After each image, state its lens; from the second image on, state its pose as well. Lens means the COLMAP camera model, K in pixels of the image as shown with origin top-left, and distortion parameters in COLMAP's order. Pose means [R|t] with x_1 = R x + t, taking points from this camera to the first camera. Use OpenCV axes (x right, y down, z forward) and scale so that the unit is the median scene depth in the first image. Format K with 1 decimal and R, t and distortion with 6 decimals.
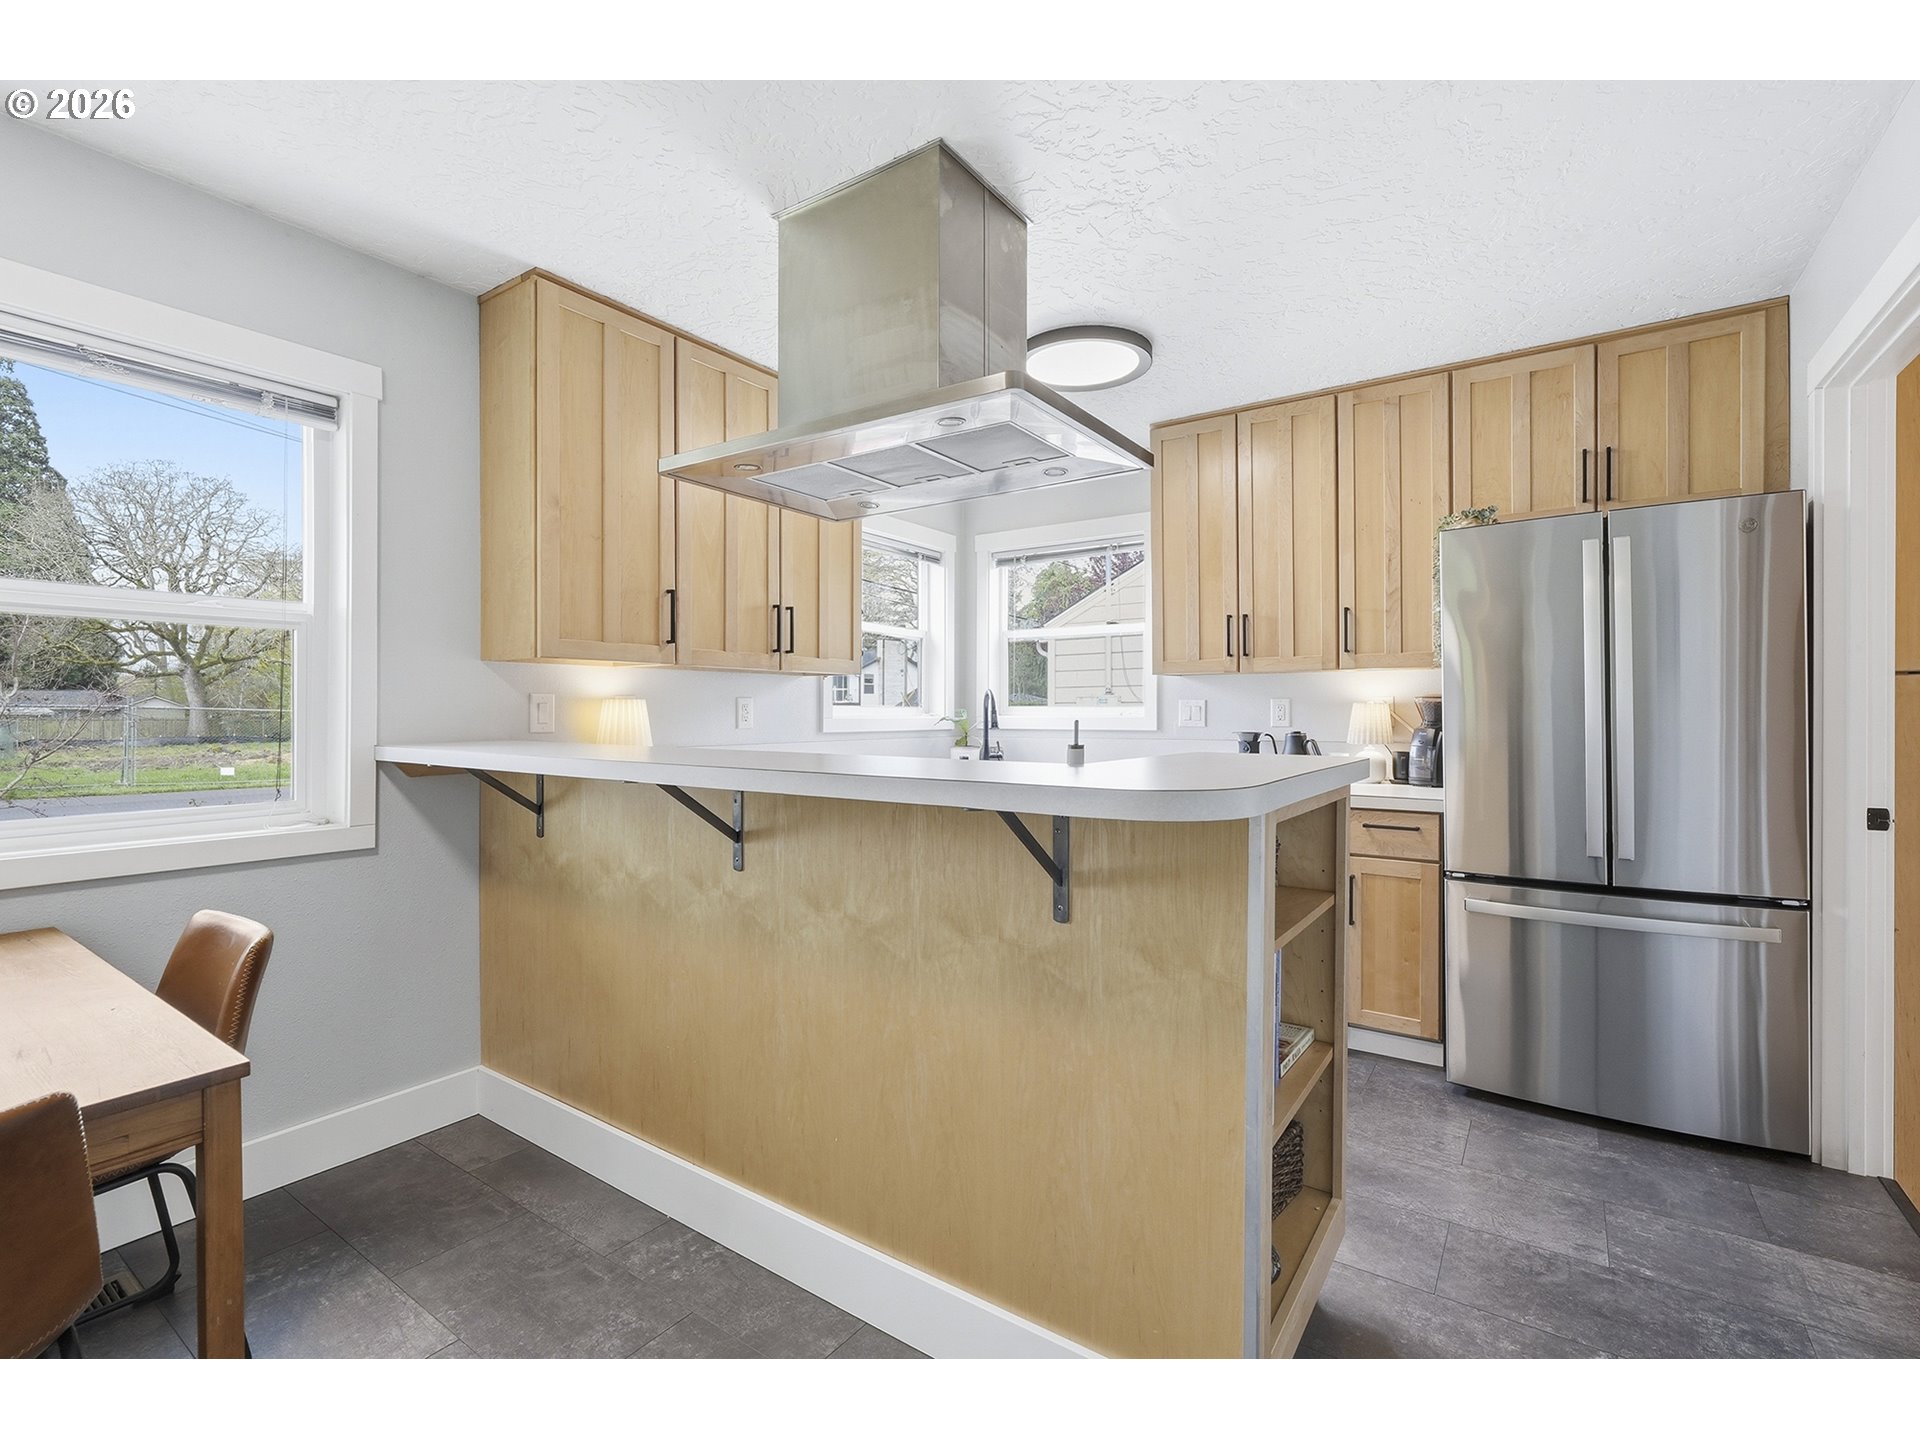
lens RADIAL K [[863.0, 0, 960.0], [0, 863.0, 720.0], [0, 0, 1]] dist [-0.019080, 0.011539]
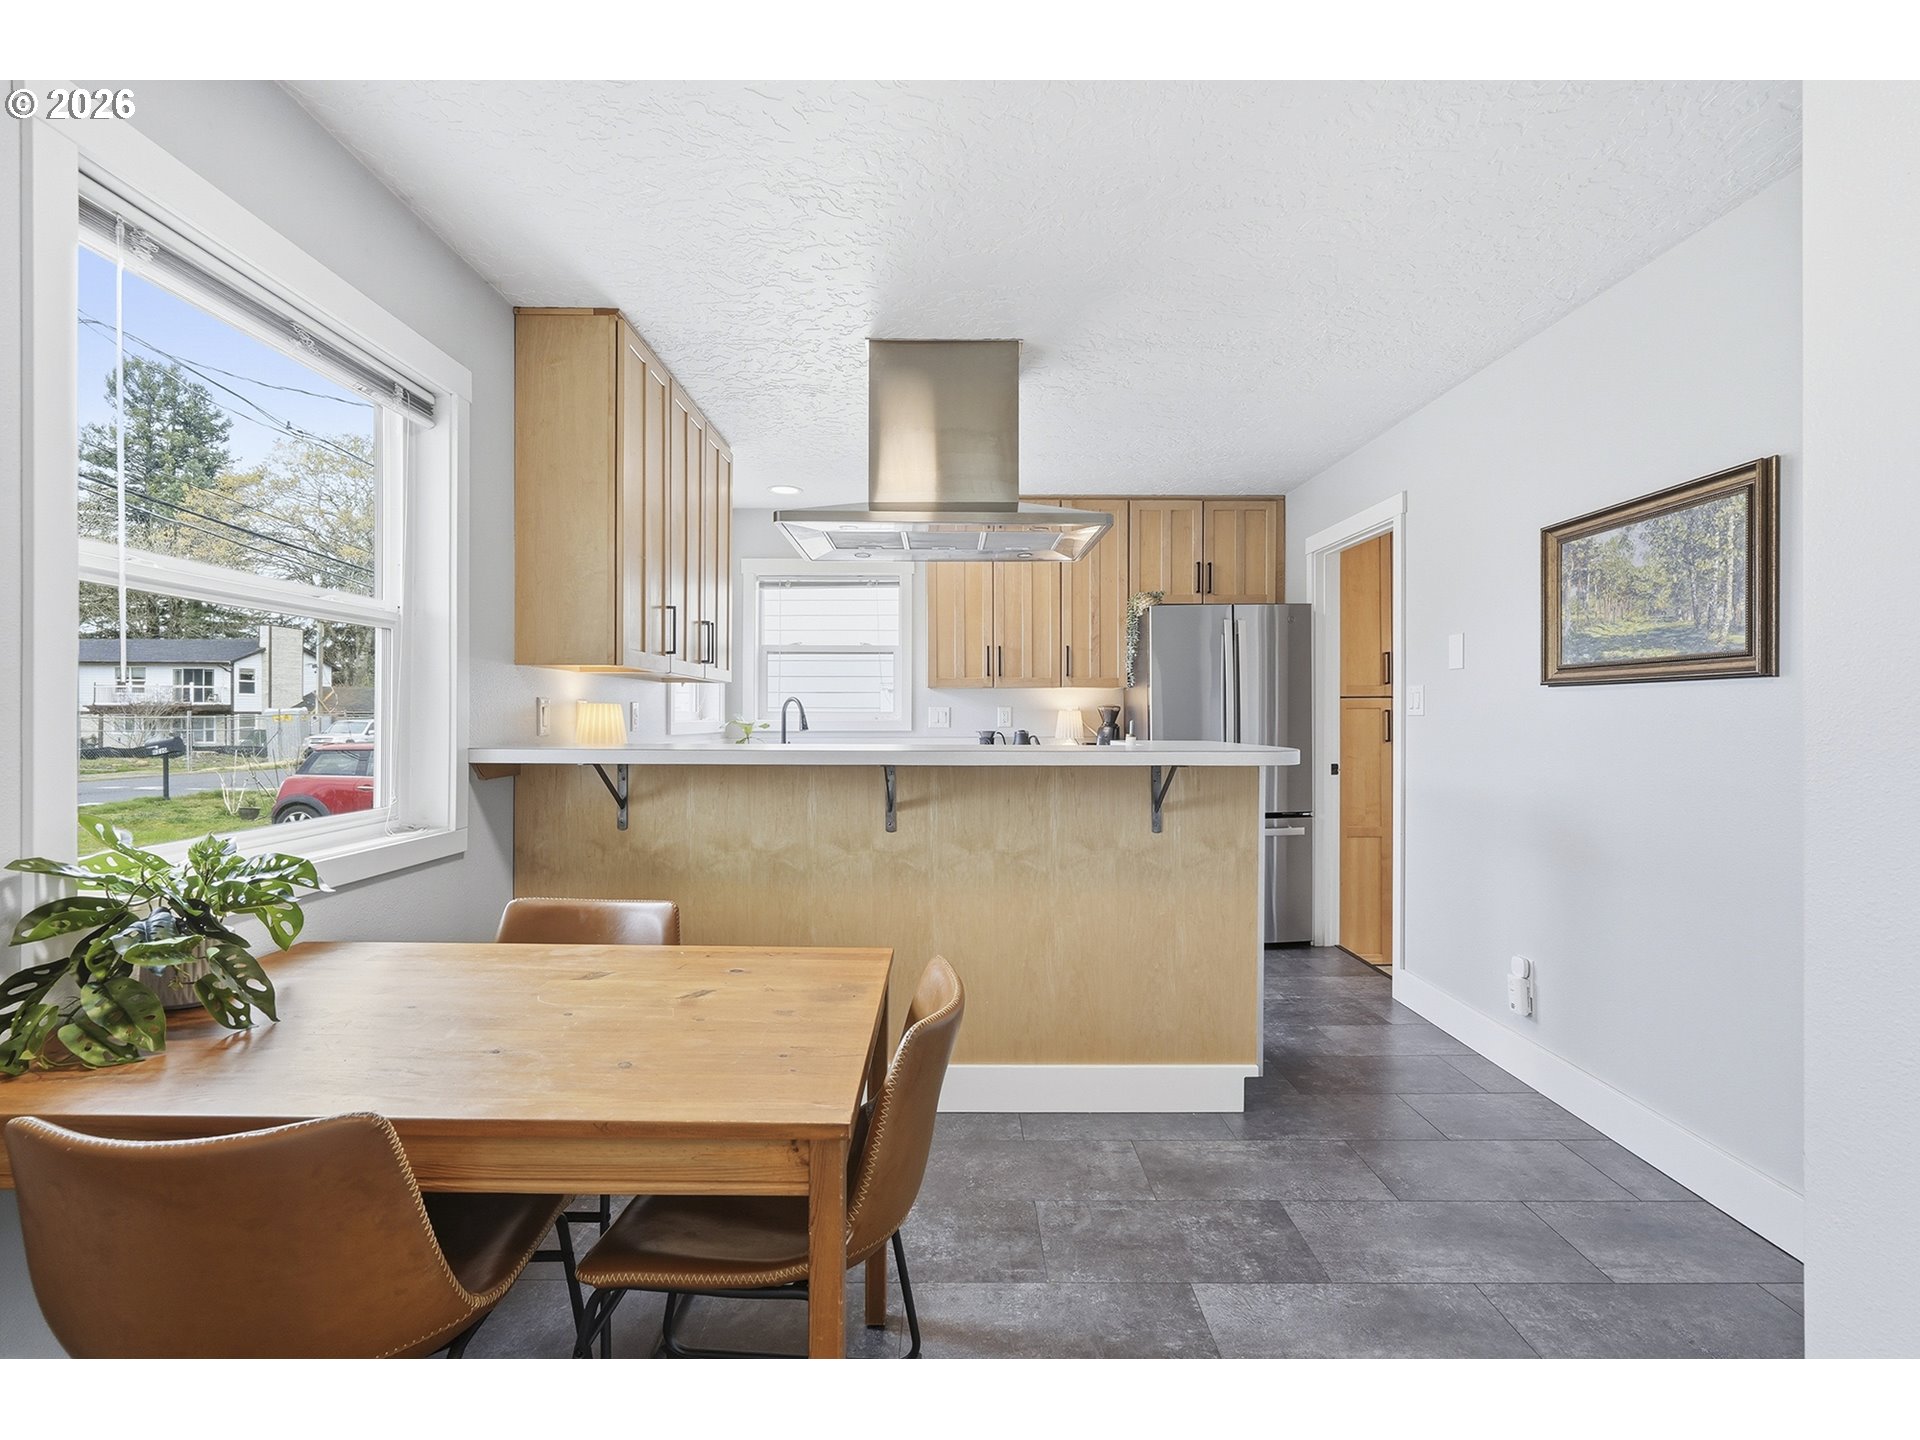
lens RADIAL K [[857.6, 0, 957.4], [0, 857.6, 717.6], [0, 0, 1]] dist [-0.008261, 0.003478]
pose [[0.817519, -0.000825, 0.575901, -0.555030], [0.005602, 0.999963, -0.006520, 0.001979], [-0.575874, 0.008557, 0.817493, -0.097629]]
